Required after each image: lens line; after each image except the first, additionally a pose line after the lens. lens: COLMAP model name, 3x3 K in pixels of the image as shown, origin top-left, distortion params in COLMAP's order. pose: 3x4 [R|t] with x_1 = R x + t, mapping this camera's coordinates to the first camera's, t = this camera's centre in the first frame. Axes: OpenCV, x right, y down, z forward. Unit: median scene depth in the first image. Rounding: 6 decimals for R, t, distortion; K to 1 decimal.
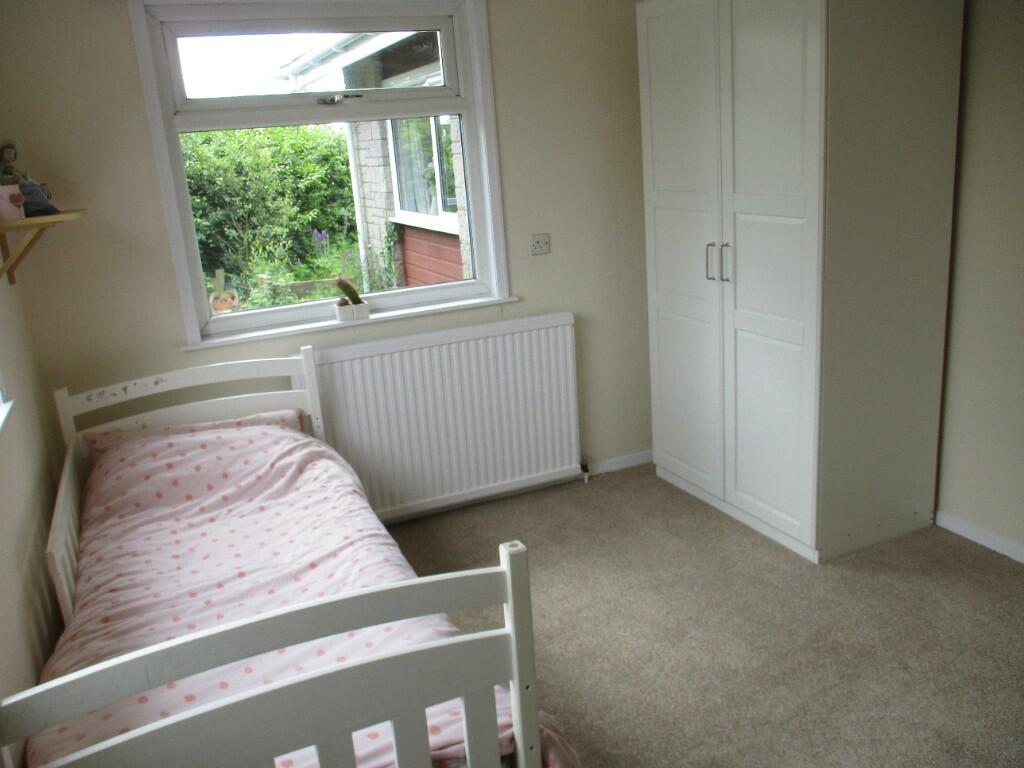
lens RADIAL K [[885.6, 0, 510.1], [0, 885.6, 384.4], [0, 0, 1]] dist [-0.010291, 0.009543]
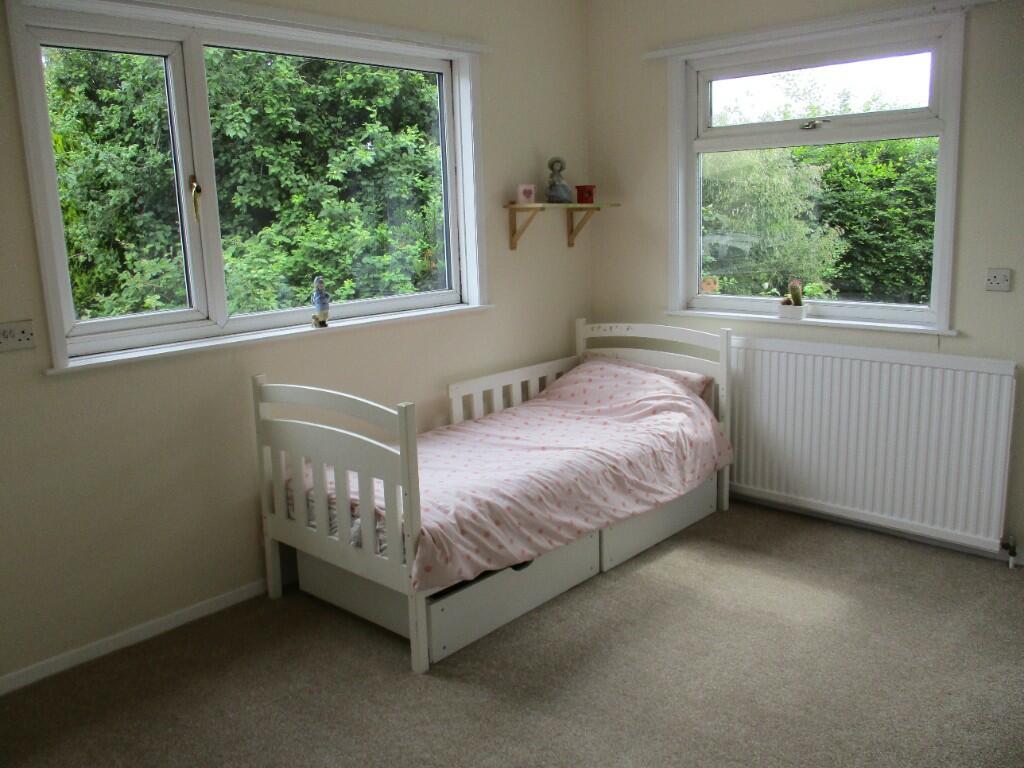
lens RADIAL K [[885.6, 0, 509.2], [0, 885.6, 384.2], [0, 0, 1]] dist [-0.010291, 0.009543]
pose [[0.388867, 0.236673, -0.890375, 0.702471], [-0.259021, 0.955544, 0.140870, -0.058838], [0.884133, 0.175846, 0.432883, 0.209570]]
